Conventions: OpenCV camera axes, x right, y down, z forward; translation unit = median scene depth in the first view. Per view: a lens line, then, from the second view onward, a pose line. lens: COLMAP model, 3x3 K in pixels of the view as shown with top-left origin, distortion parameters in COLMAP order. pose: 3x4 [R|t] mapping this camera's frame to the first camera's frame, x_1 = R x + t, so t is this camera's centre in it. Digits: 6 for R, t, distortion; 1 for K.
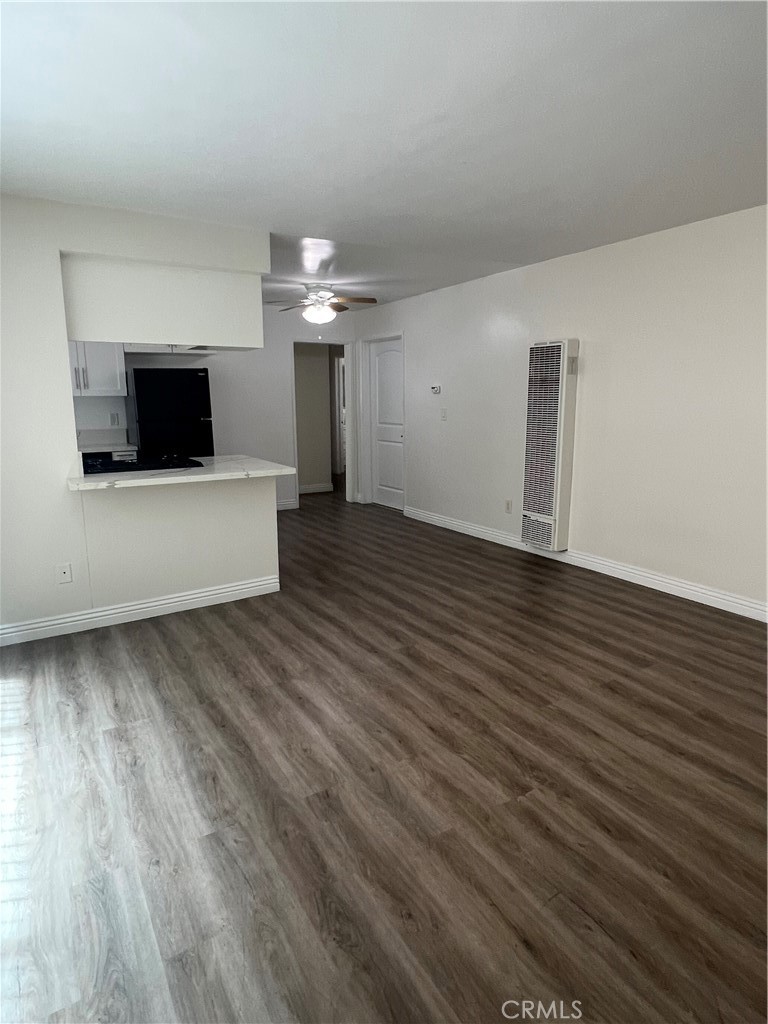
lens RADIAL K [[599.1, 0, 380.0], [0, 599.1, 515.8], [0, 0, 1]] dist [-0.003078, -0.000347]
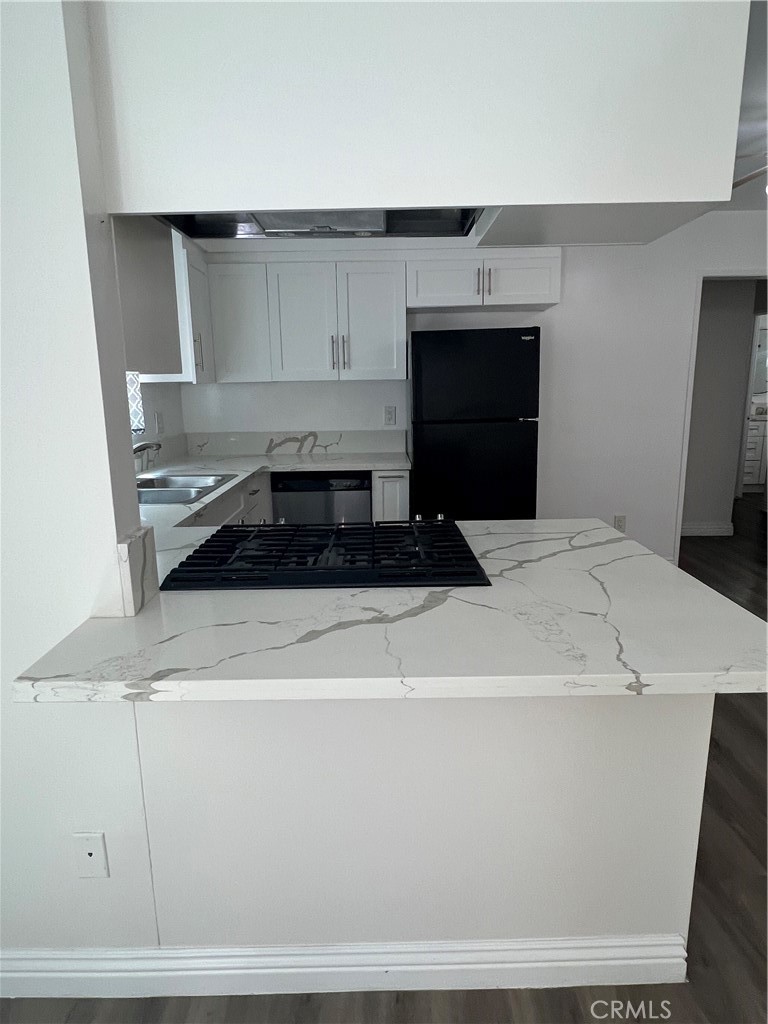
lens RADIAL K [[599.1, 0, 379.4], [0, 599.1, 508.2], [0, 0, 1]] dist [-0.003078, -0.000347]
pose [[0.858387, 0.095597, -0.504017, -0.122981], [-0.088892, 0.995339, 0.037394, -0.089461], [0.505243, 0.012705, 0.862884, 0.459828]]
